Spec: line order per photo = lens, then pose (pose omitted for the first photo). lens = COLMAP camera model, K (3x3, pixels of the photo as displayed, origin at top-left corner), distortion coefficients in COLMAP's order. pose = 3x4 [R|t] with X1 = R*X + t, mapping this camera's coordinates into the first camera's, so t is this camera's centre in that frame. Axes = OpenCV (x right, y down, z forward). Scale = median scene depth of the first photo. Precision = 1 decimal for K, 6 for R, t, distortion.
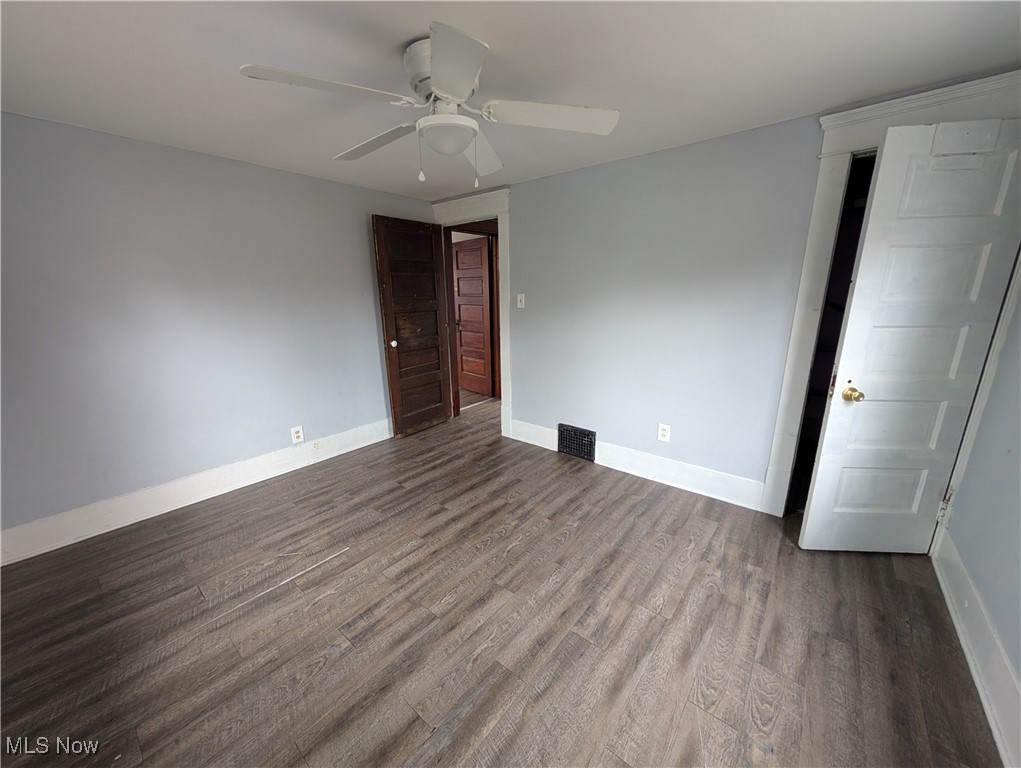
lens RADIAL K [[384.4, 0, 508.8], [0, 384.4, 388.8], [0, 0, 1]] dist [-0.001200, 0.000214]
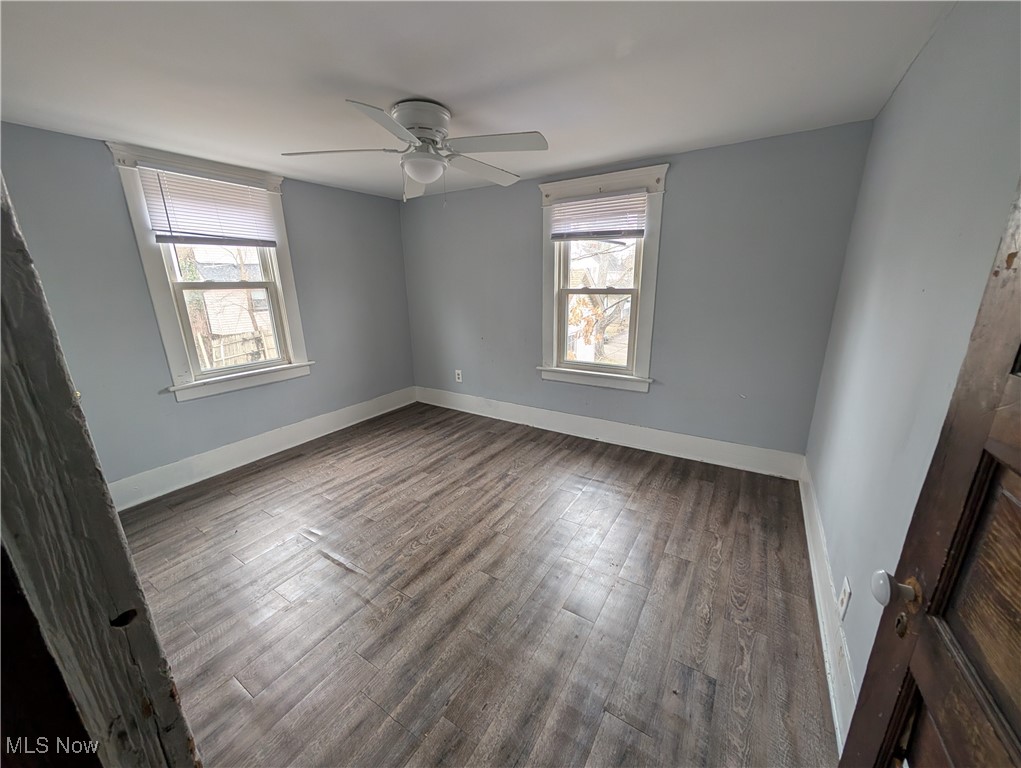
lens RADIAL K [[384.4, 0, 508.8], [0, 384.4, 388.8], [0, 0, 1]] dist [-0.001200, 0.000214]
pose [[-0.992236, 0.063188, -0.107117, -0.224572], [0.000744, 0.864307, 0.502964, -0.583129], [0.124363, 0.498979, -0.857644, 2.210426]]
